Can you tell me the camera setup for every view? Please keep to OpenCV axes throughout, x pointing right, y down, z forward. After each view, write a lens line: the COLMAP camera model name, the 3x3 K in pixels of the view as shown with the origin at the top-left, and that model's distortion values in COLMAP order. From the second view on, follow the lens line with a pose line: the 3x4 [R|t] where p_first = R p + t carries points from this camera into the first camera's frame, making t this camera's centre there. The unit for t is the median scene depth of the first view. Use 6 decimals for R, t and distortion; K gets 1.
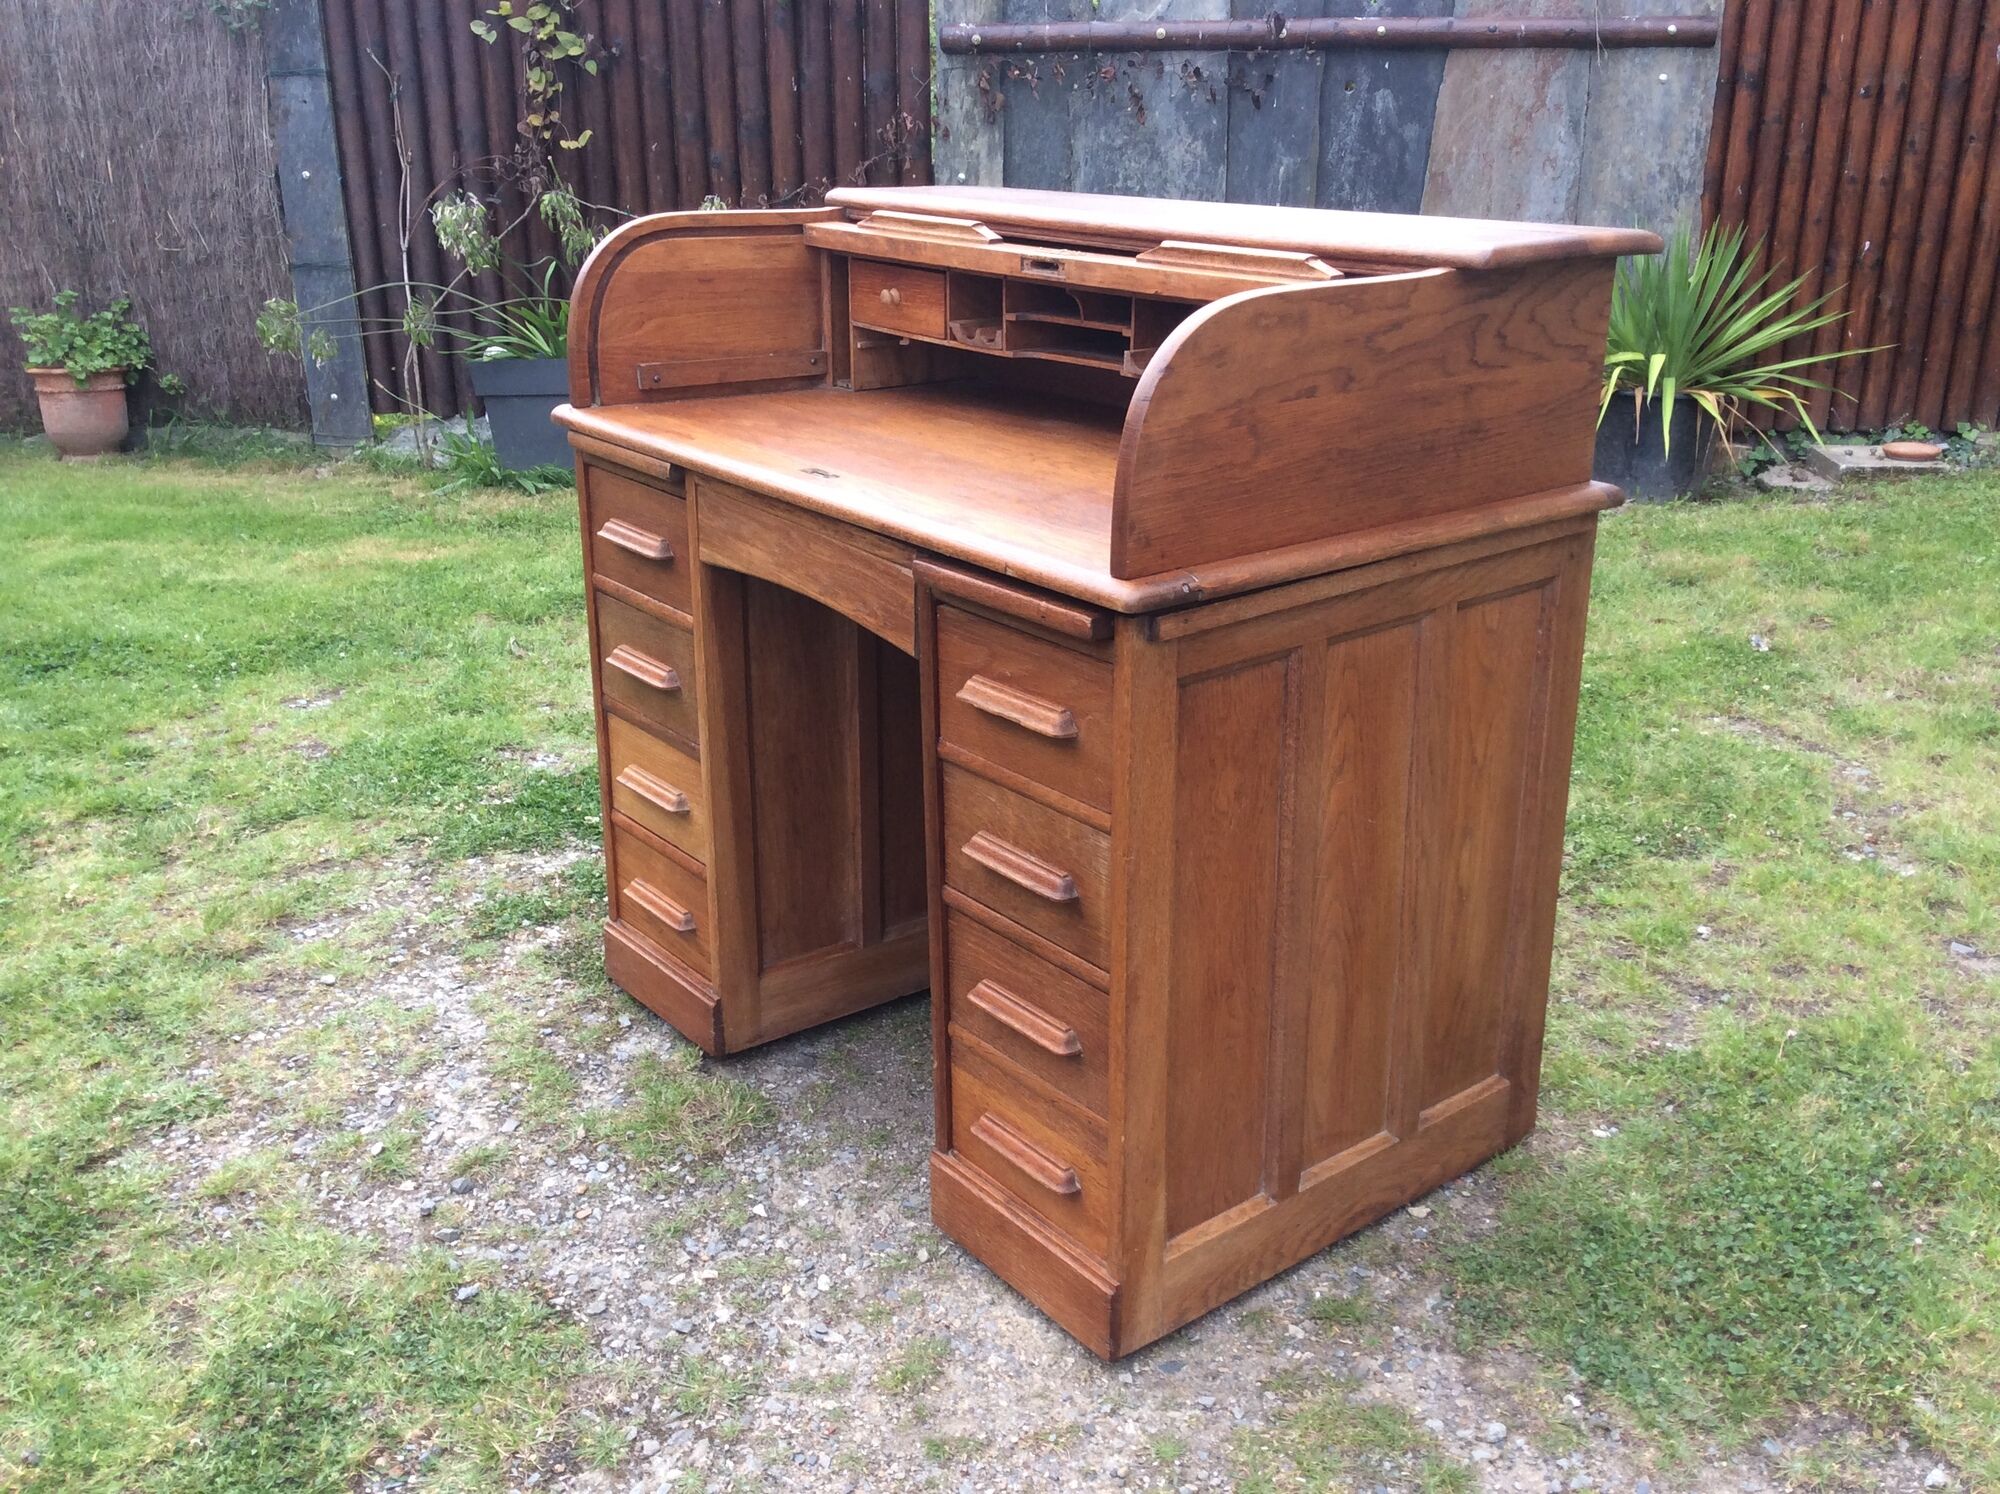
lens RADIAL K [[1817.7, 0, 1004.9], [0, 1817.7, 779.9], [0, 0, 1]] dist [0.151722, -0.337751]
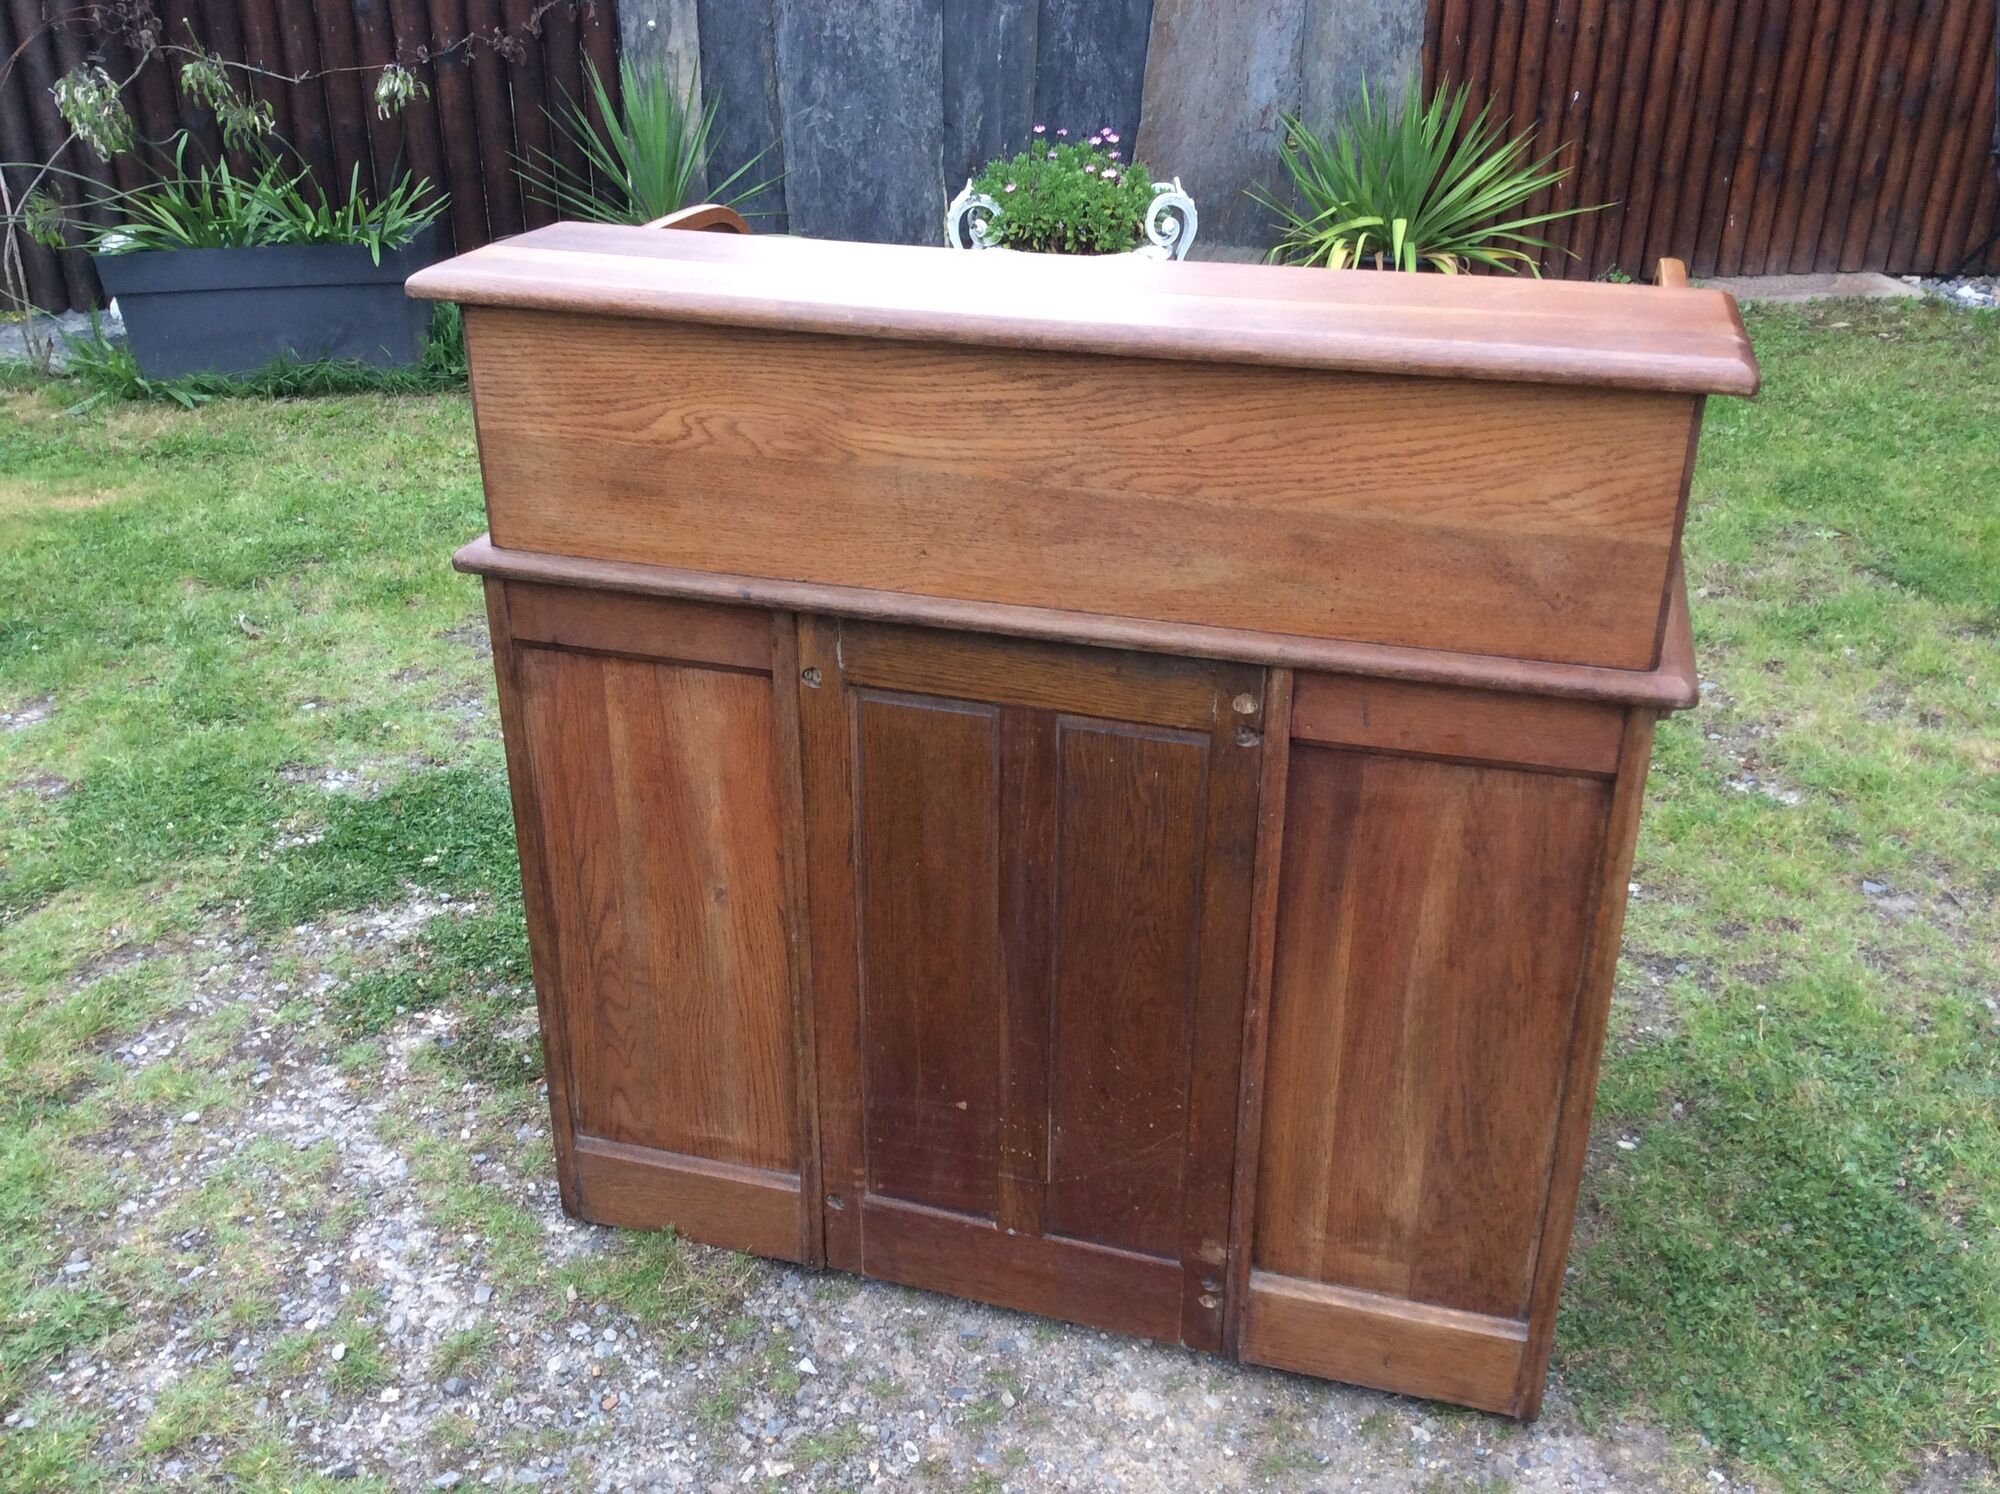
lens RADIAL K [[1825.3, 0, 1006.4], [0, 1825.3, 783.1], [0, 0, 1]] dist [0.095647, -0.188210]
pose [[0.974895, -0.088947, 0.204128, -0.152011], [0.066226, 0.991090, 0.115566, -0.112442], [-0.212588, -0.099146, 0.972099, 0.102067]]
